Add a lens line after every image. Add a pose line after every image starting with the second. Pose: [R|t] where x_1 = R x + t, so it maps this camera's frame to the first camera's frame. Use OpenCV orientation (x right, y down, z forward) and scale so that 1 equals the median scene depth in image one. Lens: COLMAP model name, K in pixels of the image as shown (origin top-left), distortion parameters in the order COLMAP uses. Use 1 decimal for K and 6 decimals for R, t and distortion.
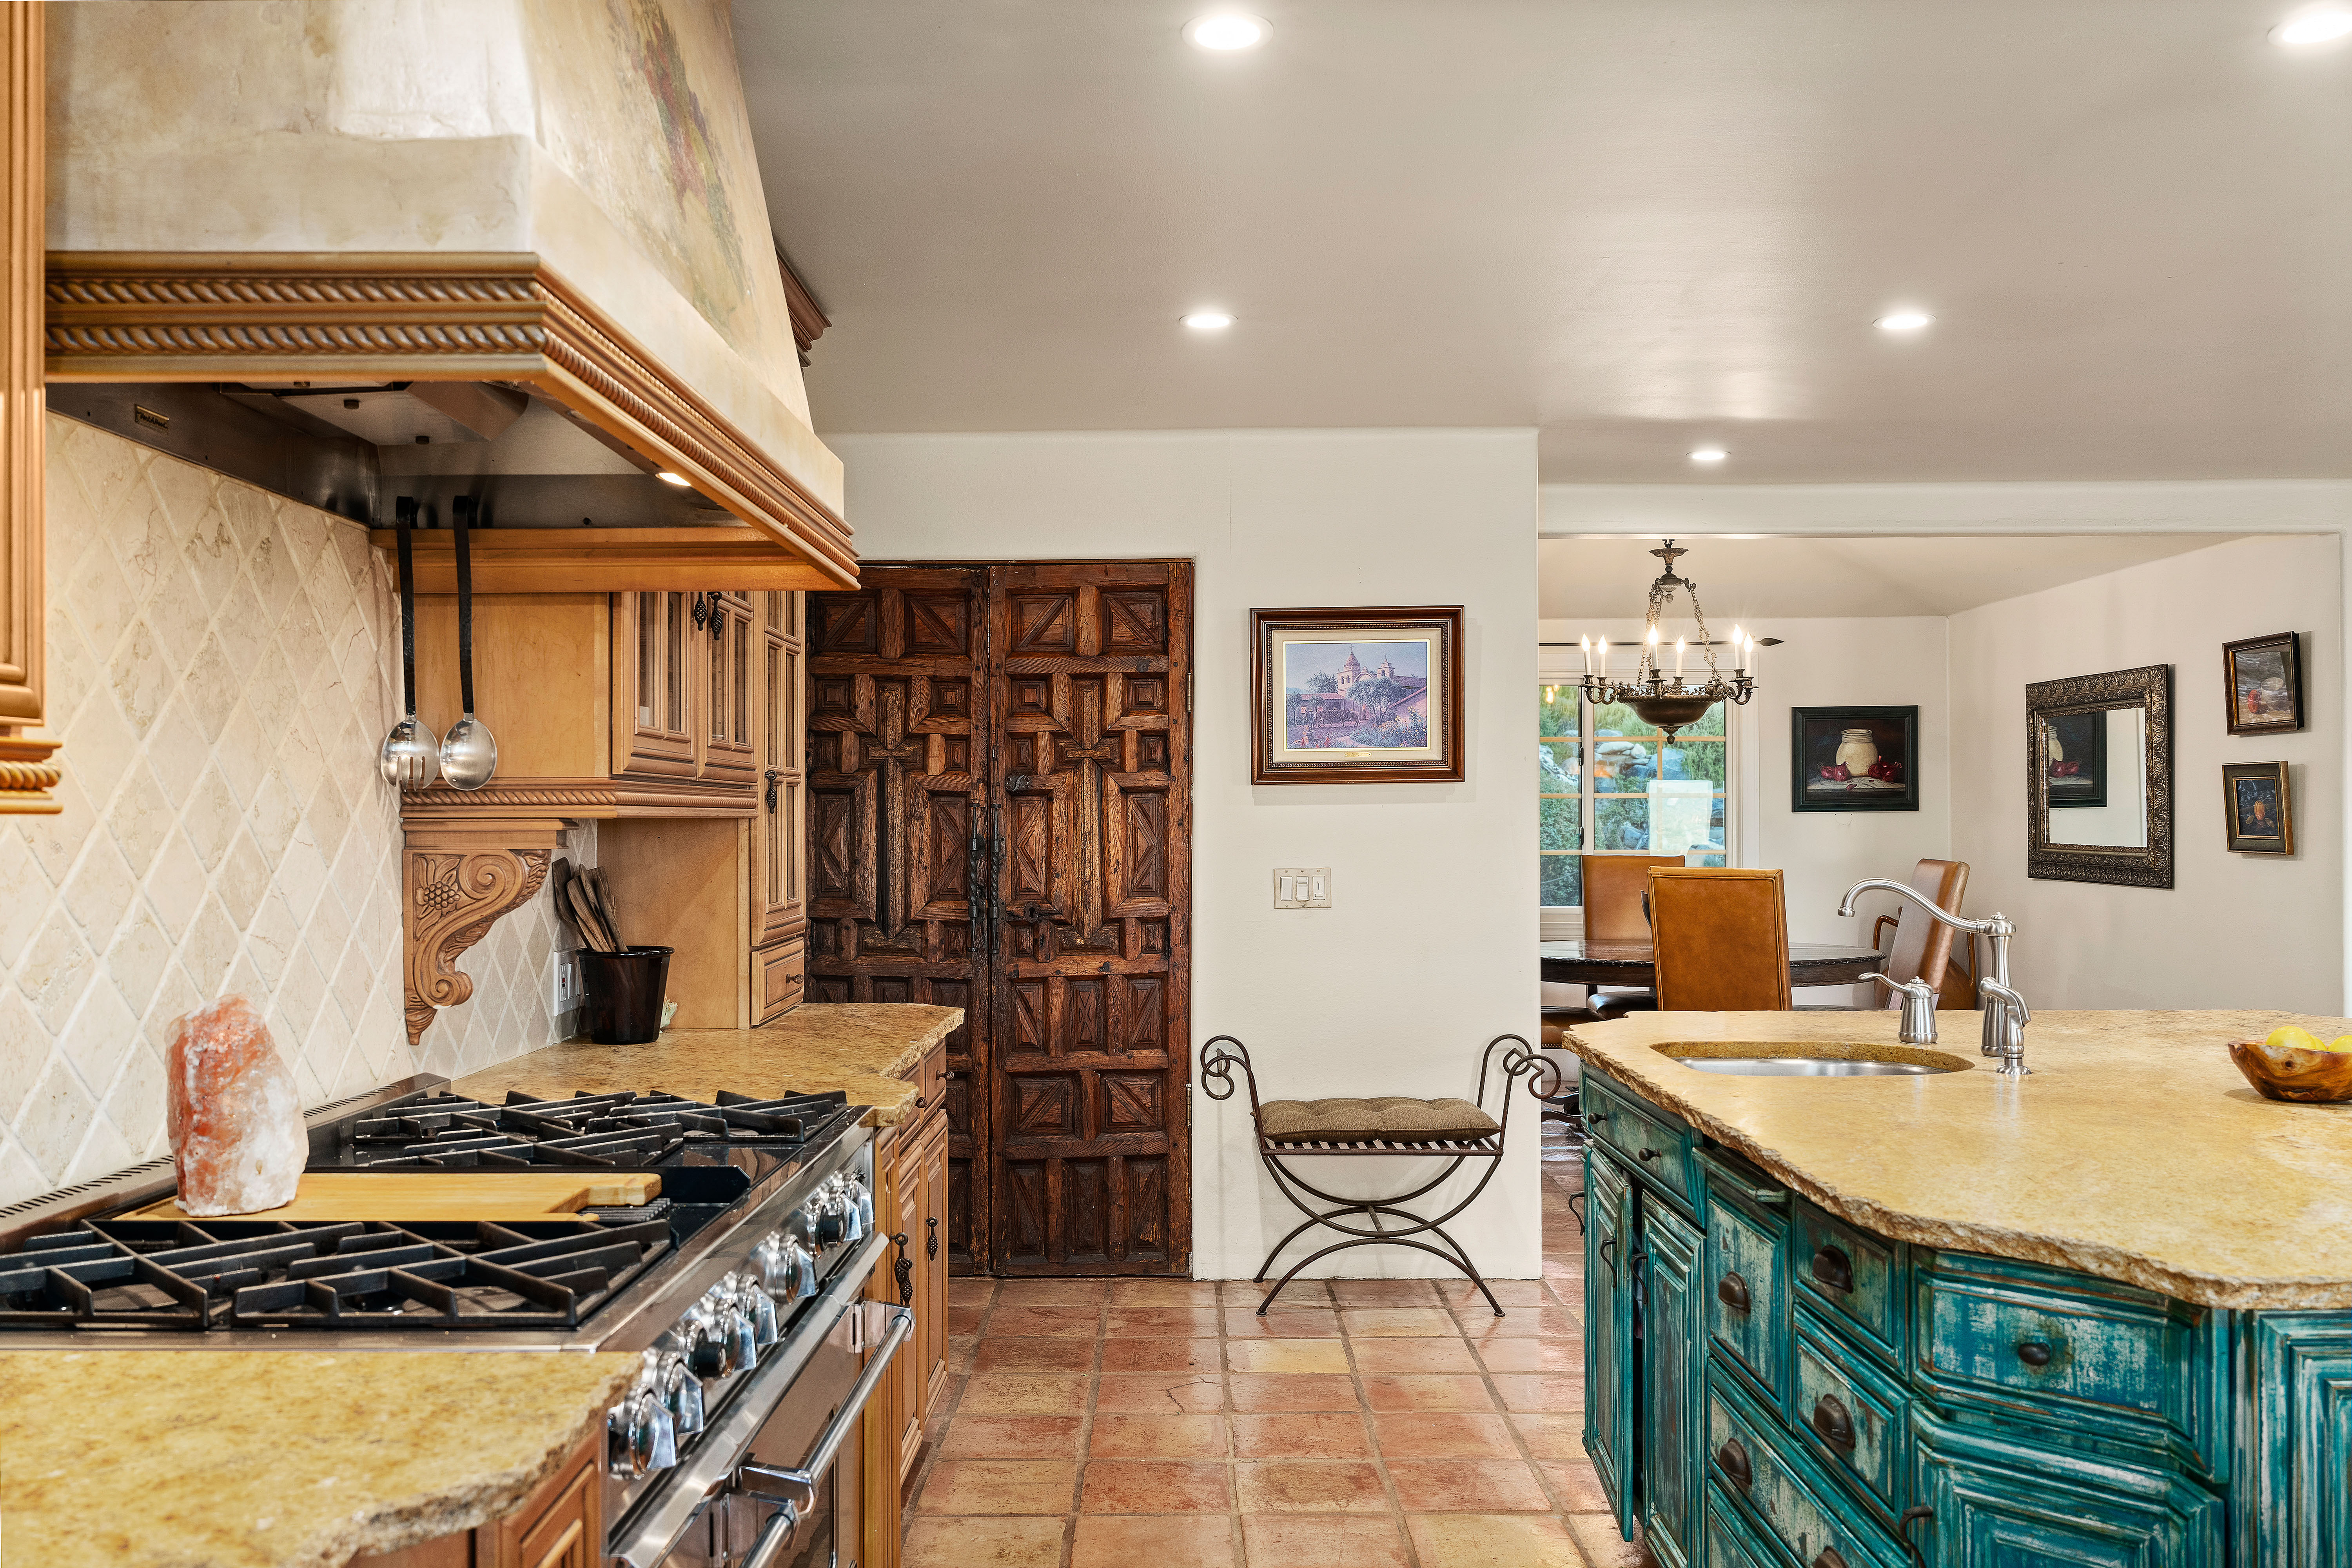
lens RADIAL K [[1923.7, 0, 1176.0], [0, 1923.7, 784.0], [0, 0, 1]] dist [0.005576, 0.000655]
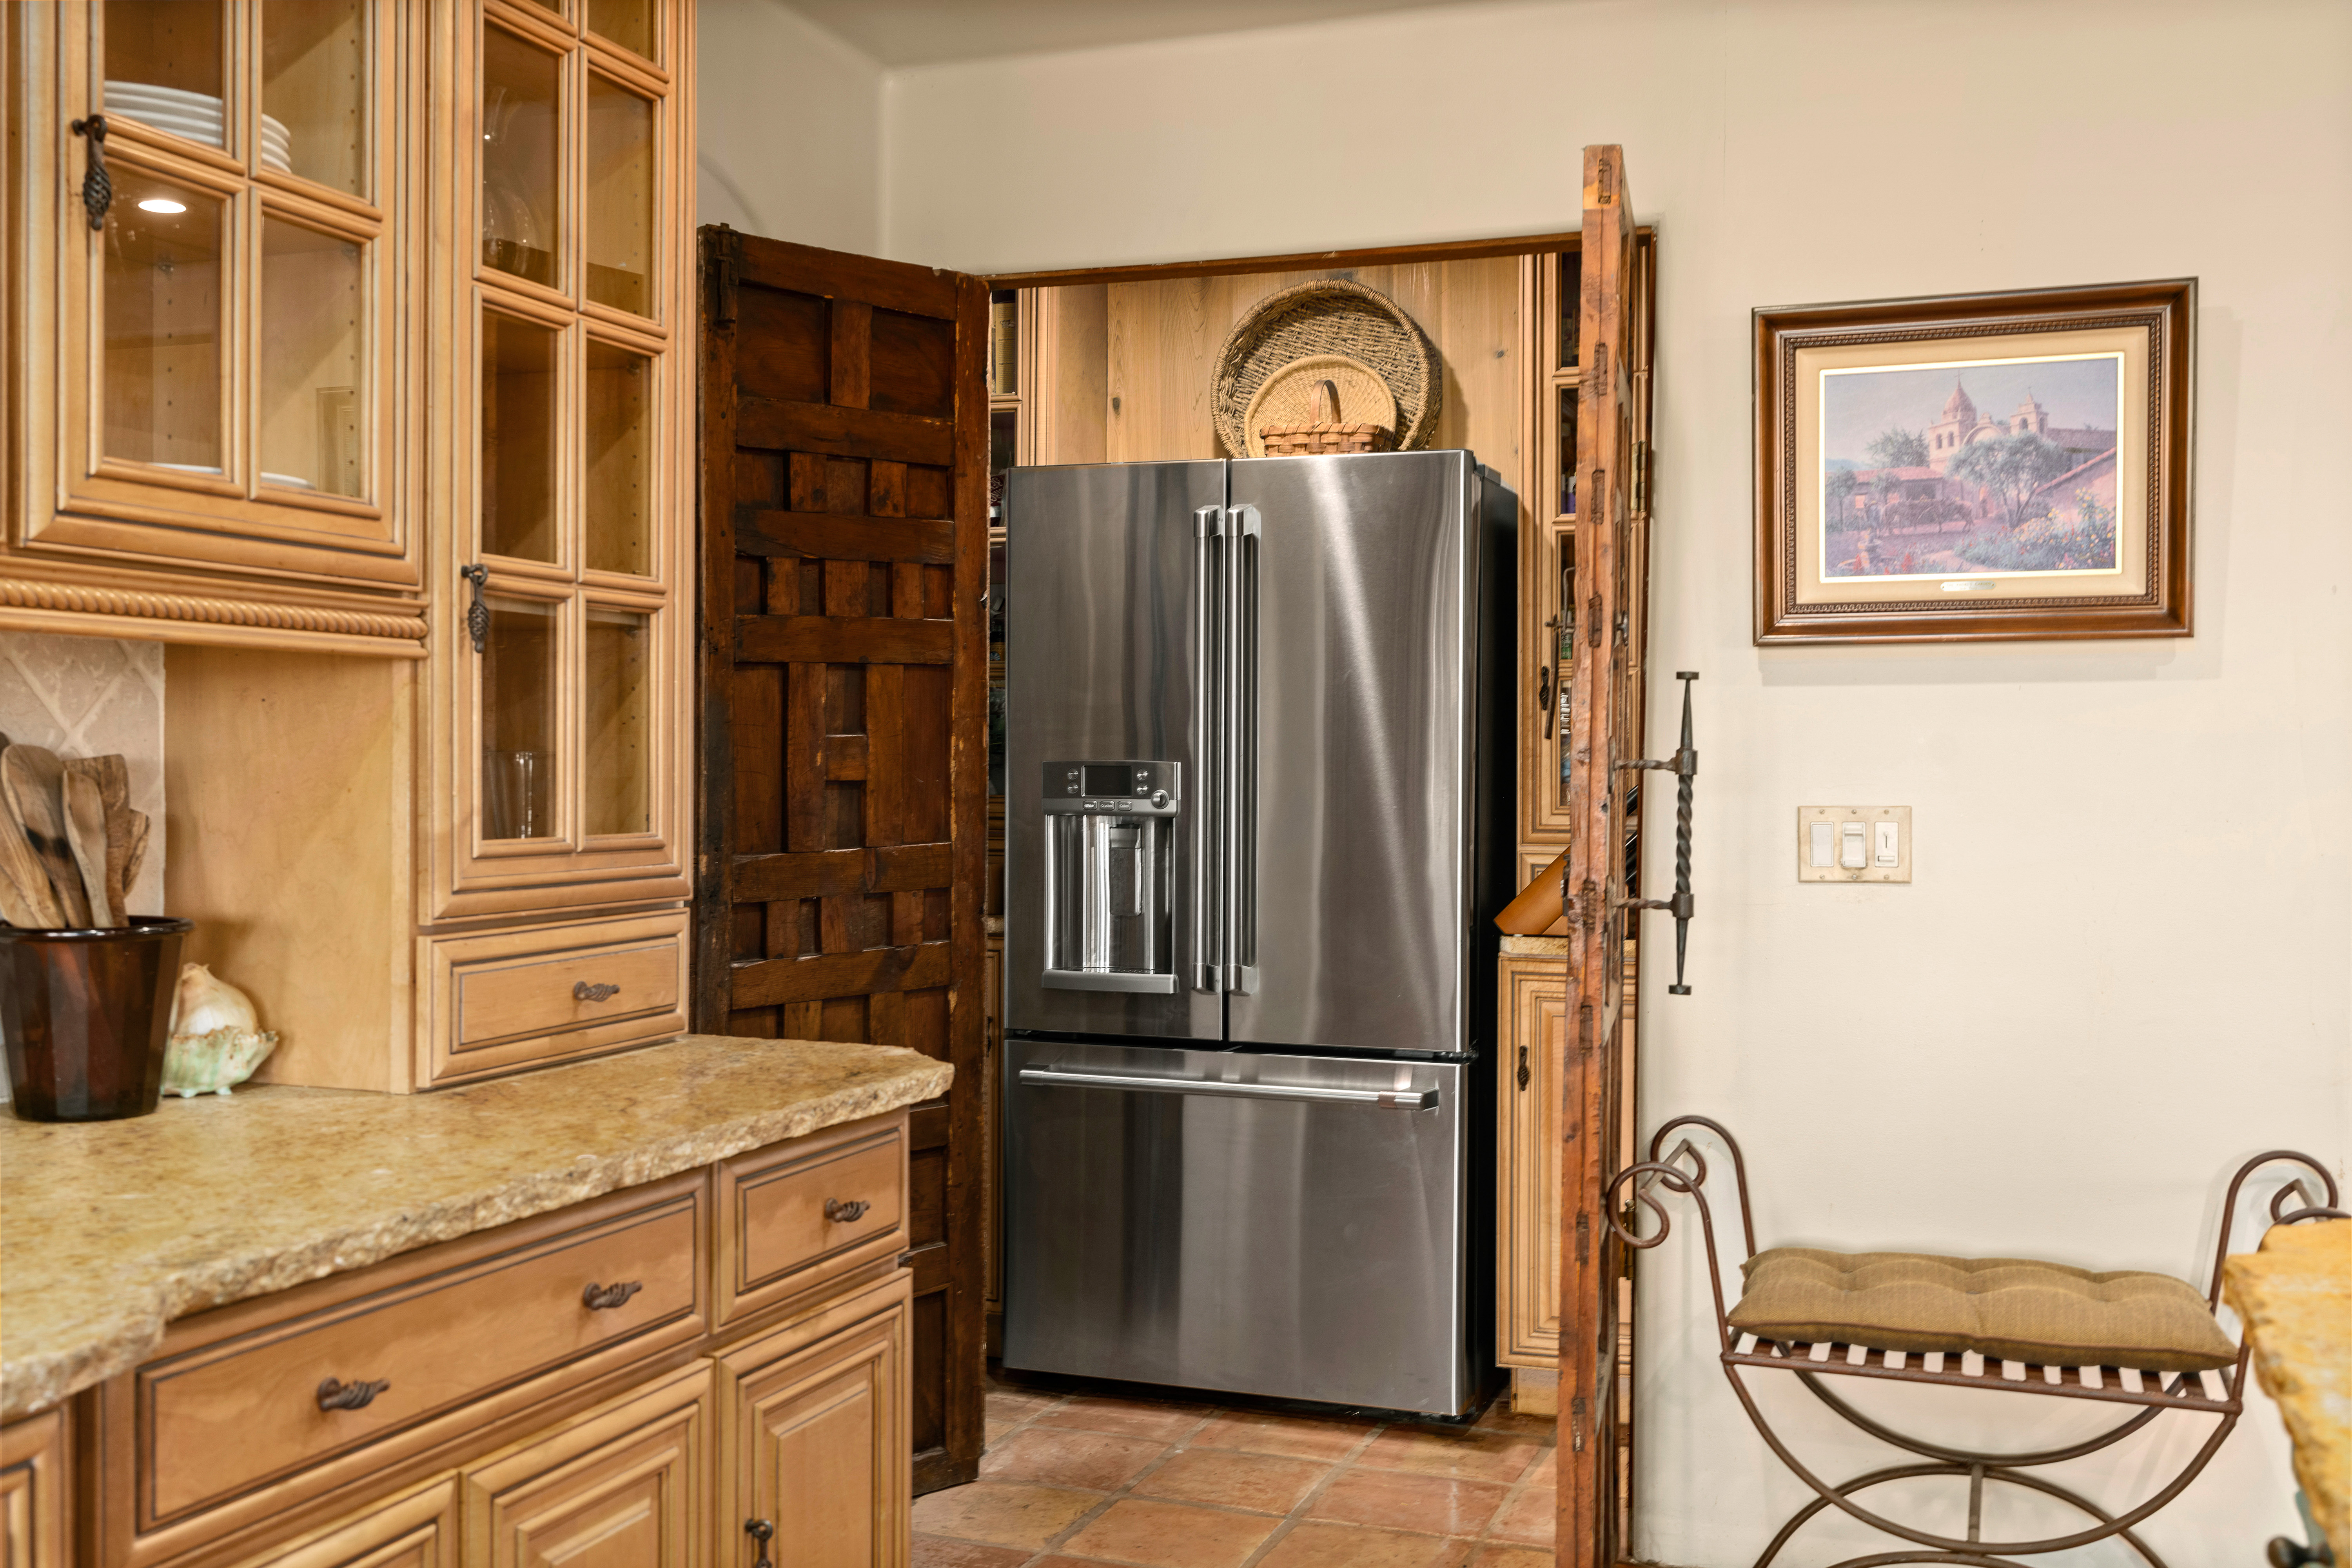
lens RADIAL K [[2279.9, 0, 1176.0], [0, 2279.9, 784.0], [0, 0, 1]] dist [0.003920, 0.015914]
pose [[0.942003, 0.014032, -0.335312, 0.100594], [-0.005278, 0.999621, 0.027001, 0.022223], [0.335563, -0.023666, 0.941720, 0.357595]]
